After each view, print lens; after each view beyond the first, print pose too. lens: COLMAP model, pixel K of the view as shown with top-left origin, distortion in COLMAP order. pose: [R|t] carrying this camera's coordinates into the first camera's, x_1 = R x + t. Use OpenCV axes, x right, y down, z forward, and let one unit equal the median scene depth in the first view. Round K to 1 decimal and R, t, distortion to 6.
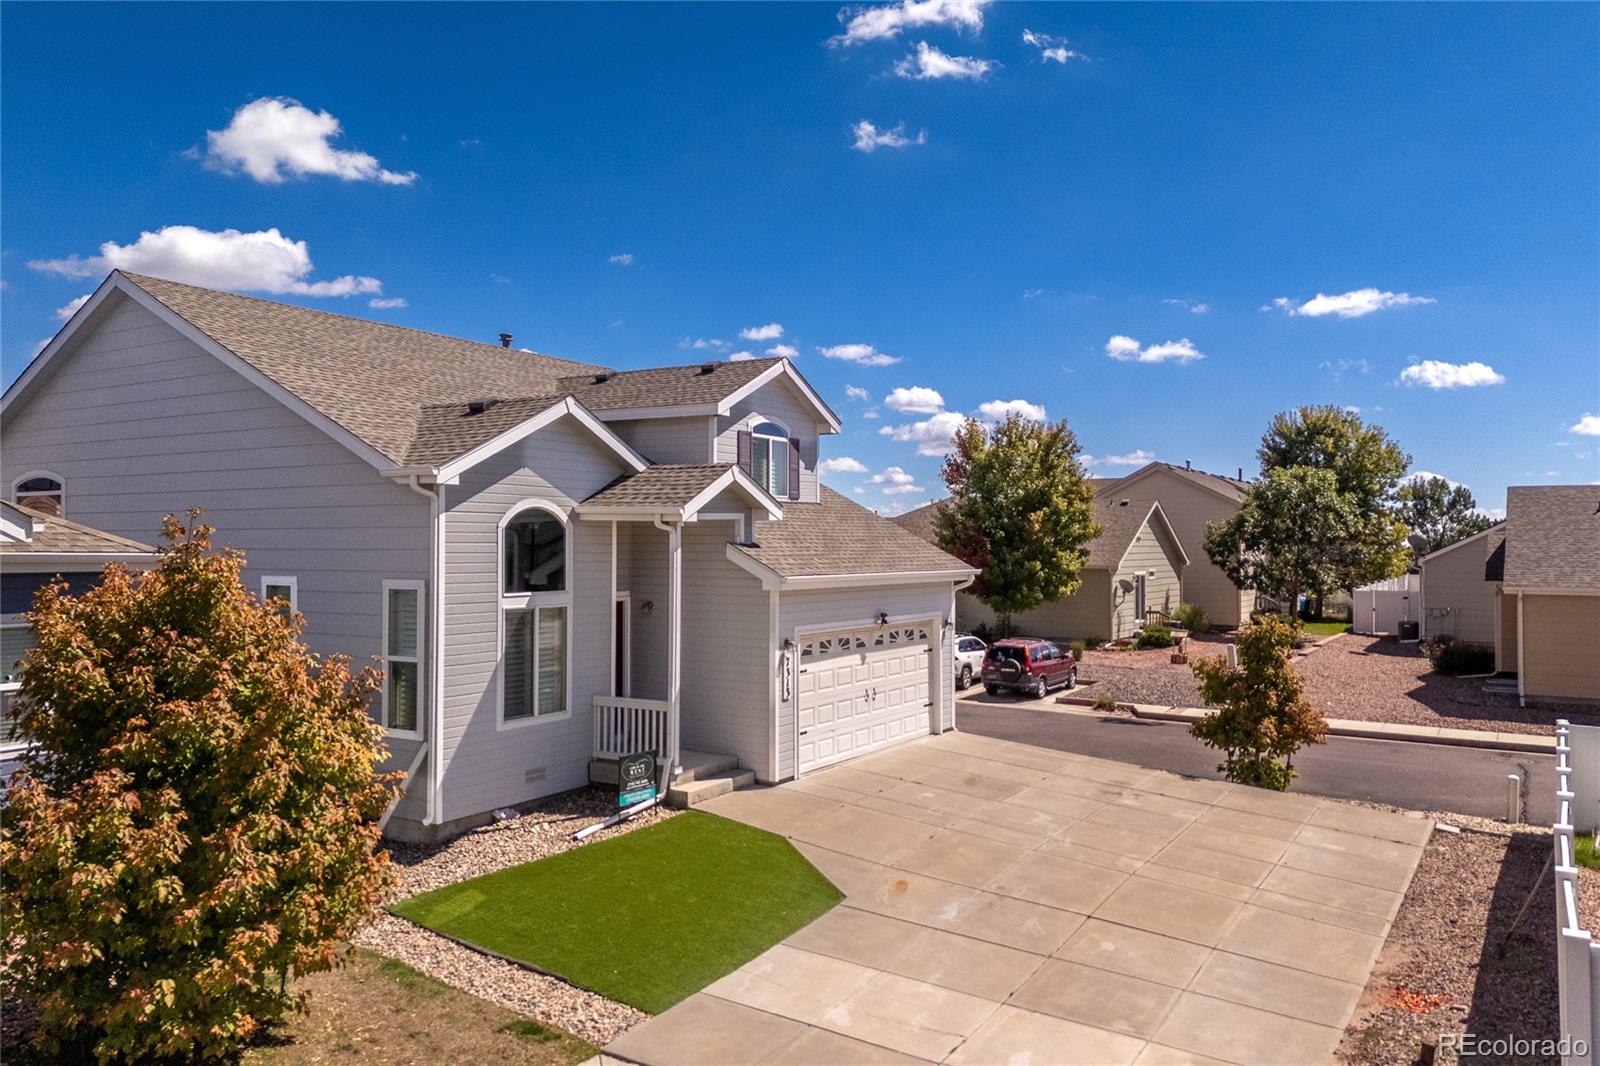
lens RADIAL K [[1245.2, 0, 812.4], [0, 1245.2, 539.1], [0, 0, 1]] dist [0.080914, 0.001866]
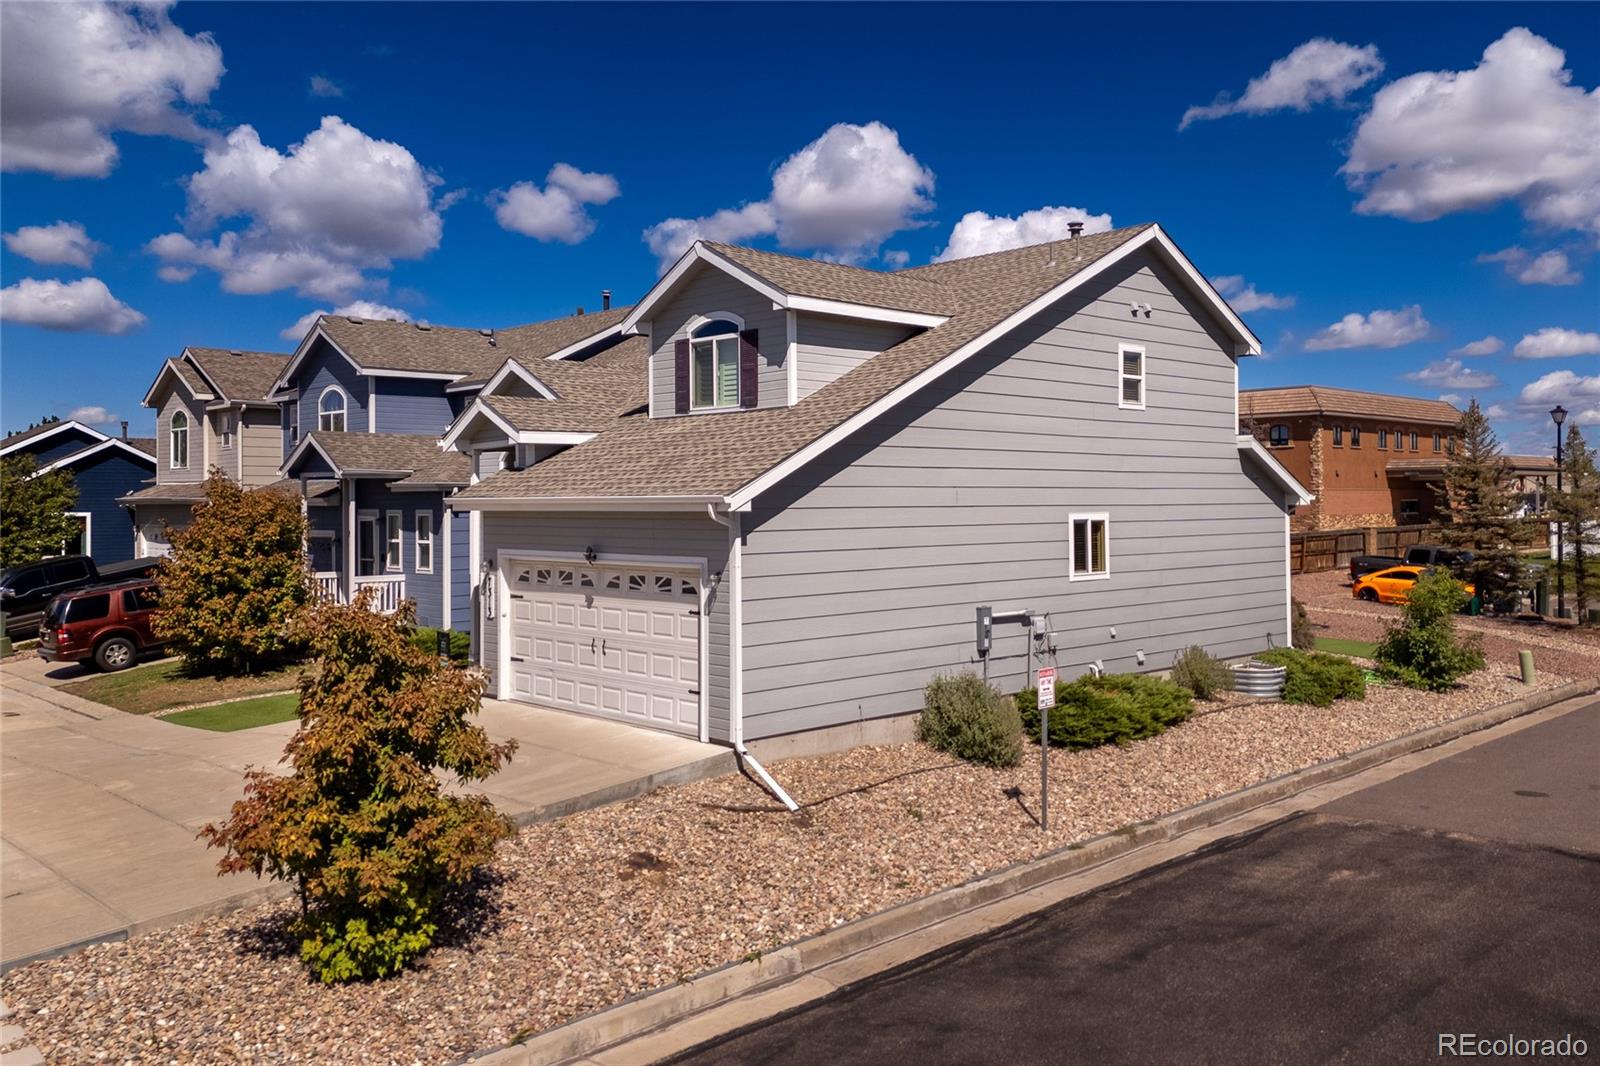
lens RADIAL K [[1245.2, 0, 873.6], [0, 1245.2, 486.4], [0, 0, 1]] dist [0.080914, 0.001866]
pose [[-0.250594, -0.013397, -0.968000, 0.849195], [0.006177, 0.999862, -0.015437, 0.036188], [0.968073, -0.009848, -0.250477, 1.476496]]
